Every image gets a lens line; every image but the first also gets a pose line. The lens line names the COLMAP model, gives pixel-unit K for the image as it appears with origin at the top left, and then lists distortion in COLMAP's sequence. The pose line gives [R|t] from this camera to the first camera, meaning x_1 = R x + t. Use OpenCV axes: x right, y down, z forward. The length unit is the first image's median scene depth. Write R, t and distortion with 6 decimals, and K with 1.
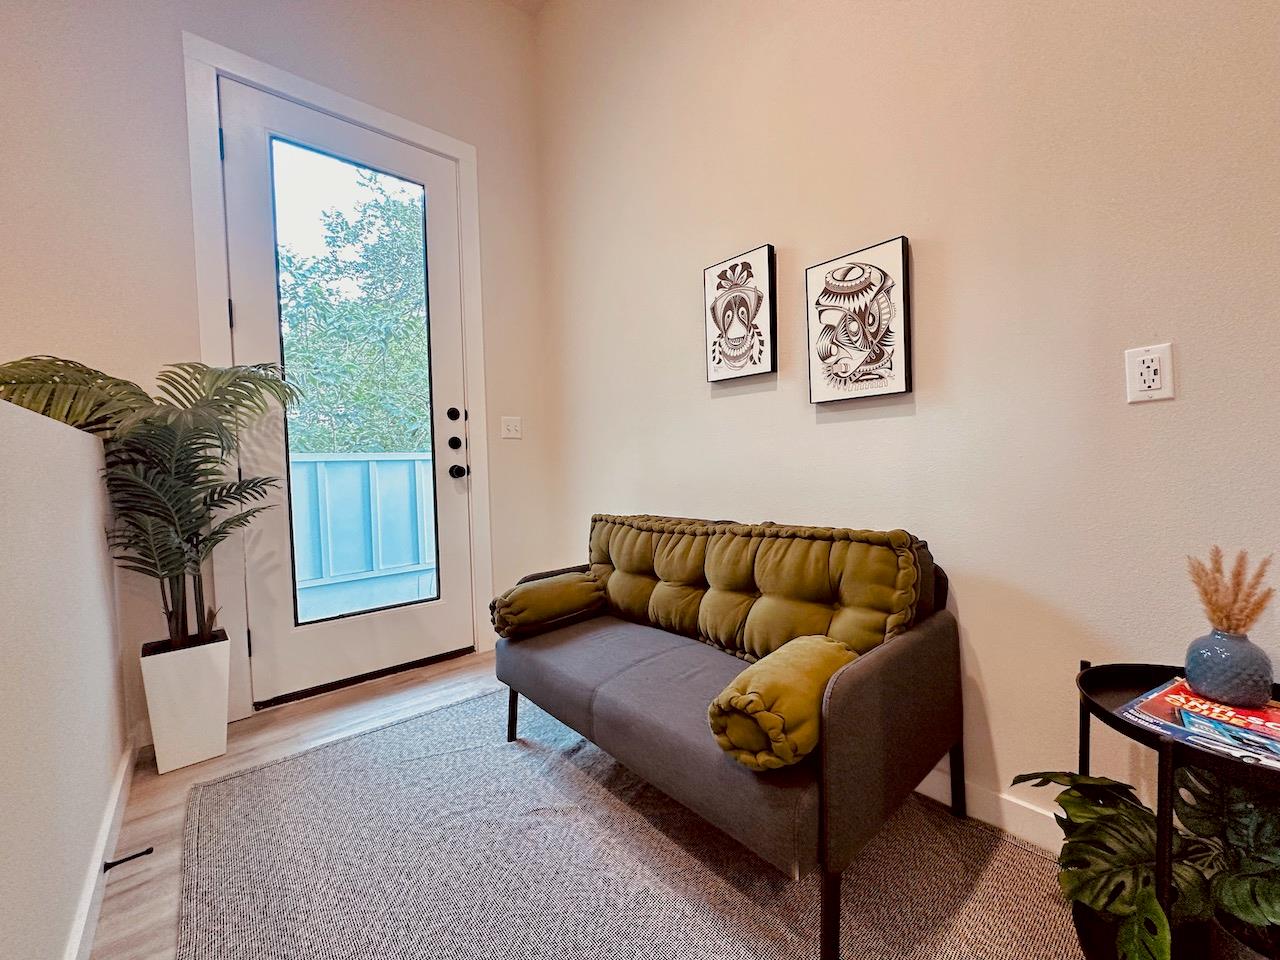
lens RADIAL K [[512.4, 0, 640.9], [0, 512.4, 482.7], [0, 0, 1]] dist [0.003348, -0.000512]
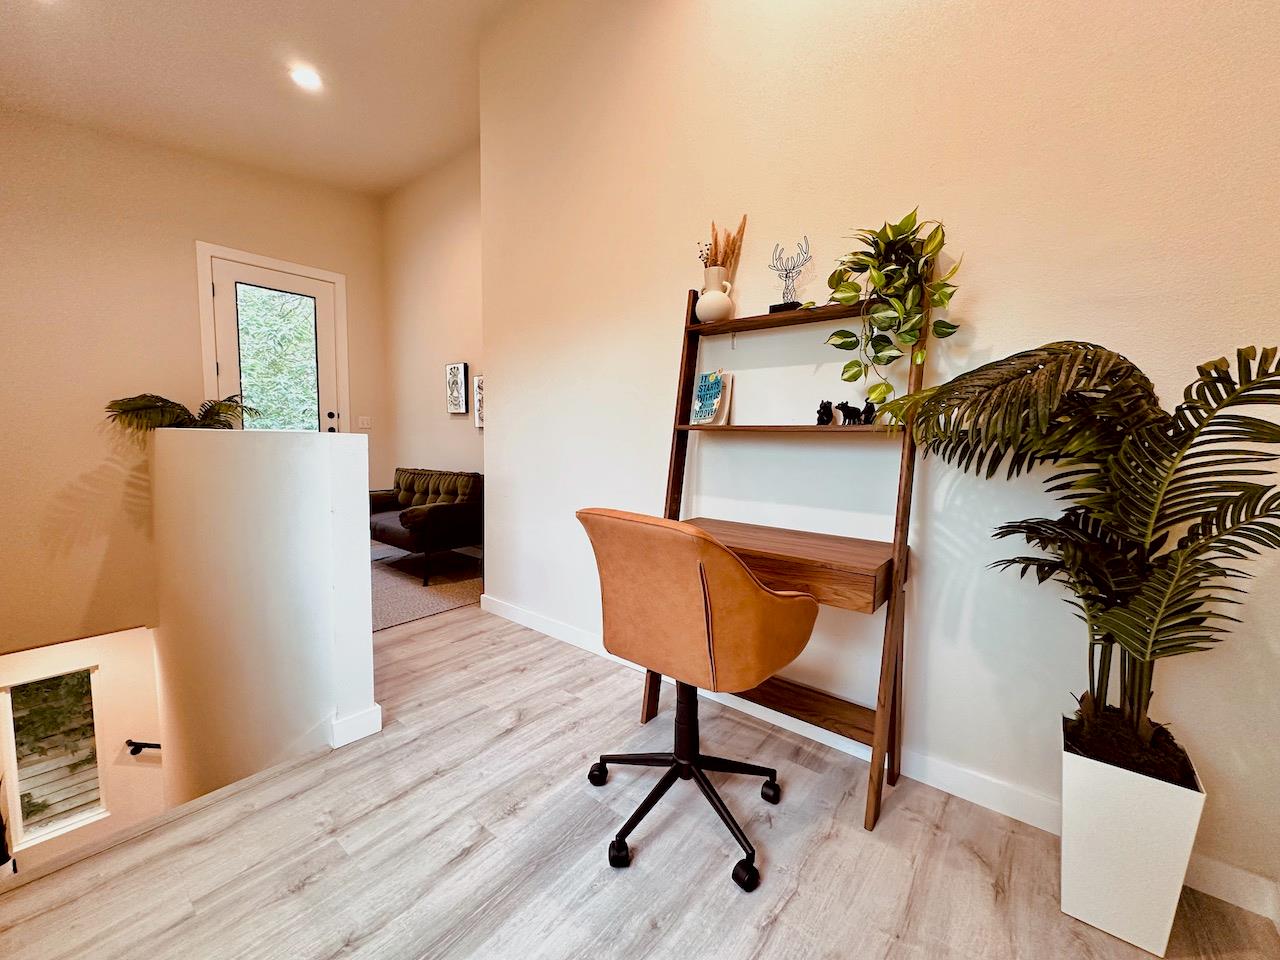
lens RADIAL K [[512.4, 0, 637.1], [0, 512.4, 480.0], [0, 0, 1]] dist [0.003348, -0.000512]
pose [[0.985257, 0.028137, 0.168752, 0.628849], [-0.036854, 0.998131, 0.048745, -0.036752], [-0.167065, -0.054246, 0.984452, -1.545659]]
